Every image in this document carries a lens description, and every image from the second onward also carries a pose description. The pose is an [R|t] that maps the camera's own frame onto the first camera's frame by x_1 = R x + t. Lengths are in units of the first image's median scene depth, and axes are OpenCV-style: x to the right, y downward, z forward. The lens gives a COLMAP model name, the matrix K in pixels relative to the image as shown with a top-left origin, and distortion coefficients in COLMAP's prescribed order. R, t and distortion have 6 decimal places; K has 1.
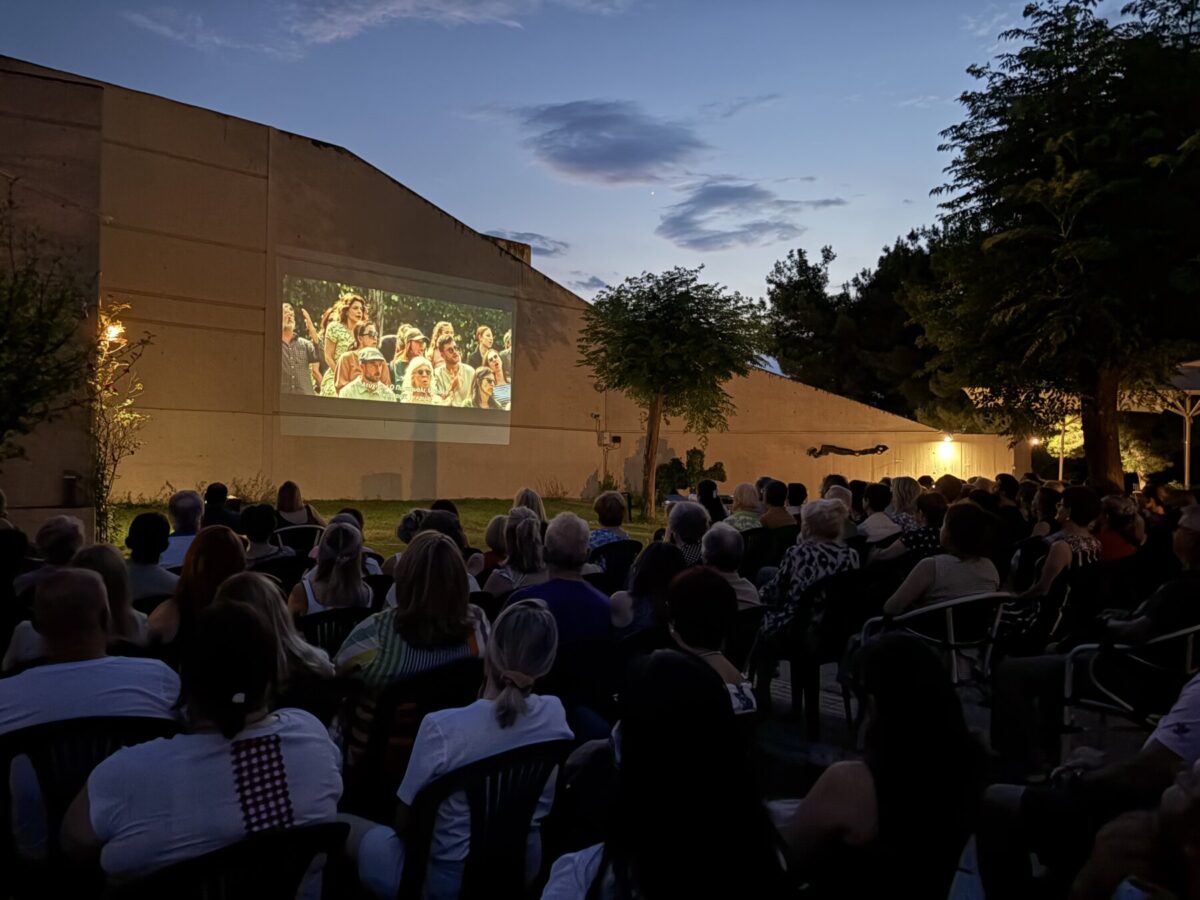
lens RADIAL K [[933.5, 0, 618.2], [0, 933.5, 465.6], [0, 0, 1]] dist [0.022741, -0.001650]
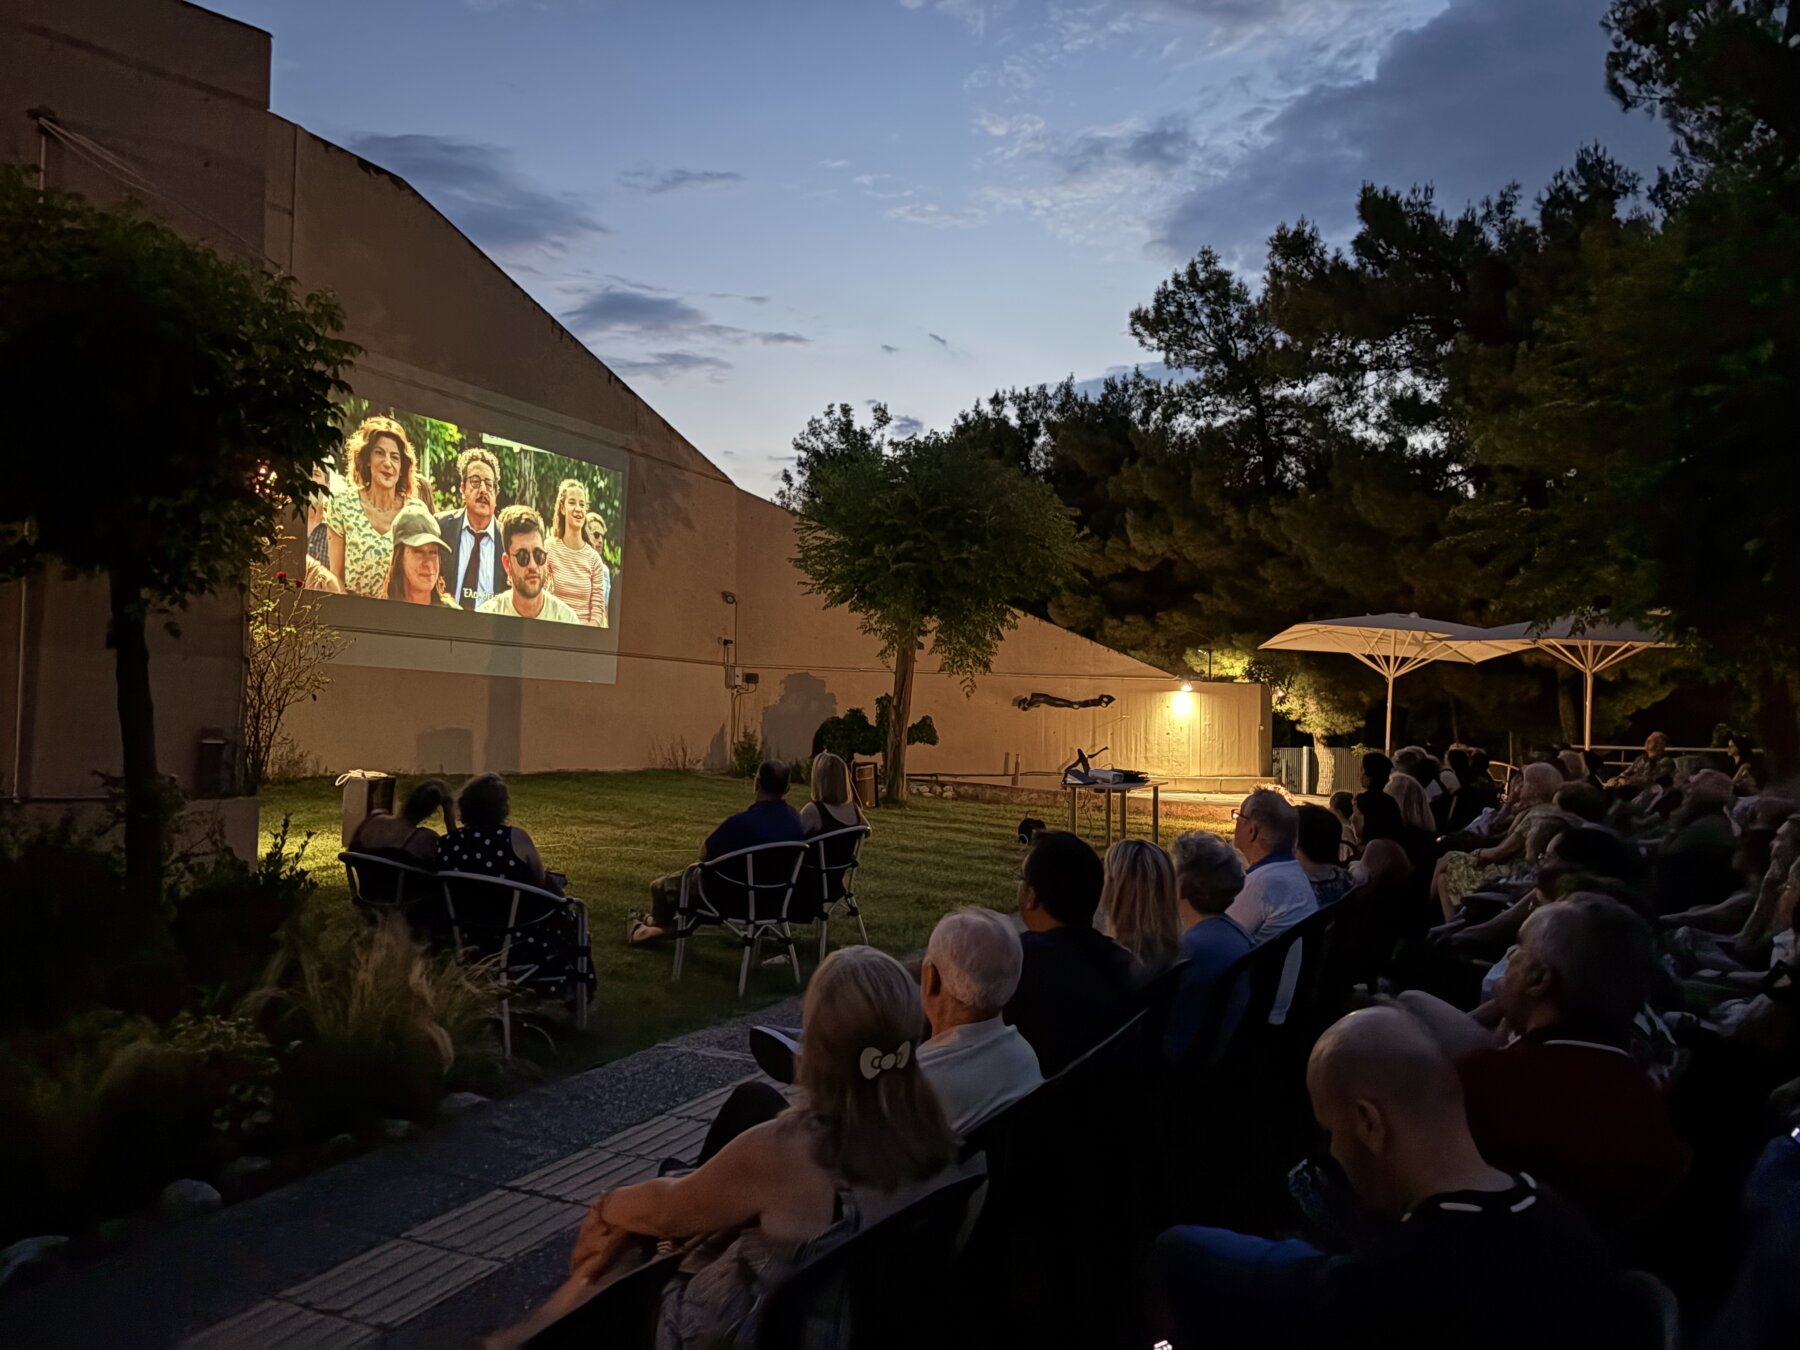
lens RADIAL K [[1378.6, 0, 893.8], [0, 1378.6, 654.6], [0, 0, 1]] dist [0.055257, -0.052234]
pose [[0.940789, 0.028852, 0.337761, -0.116886], [-0.015197, 0.998959, -0.043003, -0.002331], [-0.338651, 0.035324, 0.940249, 0.032161]]
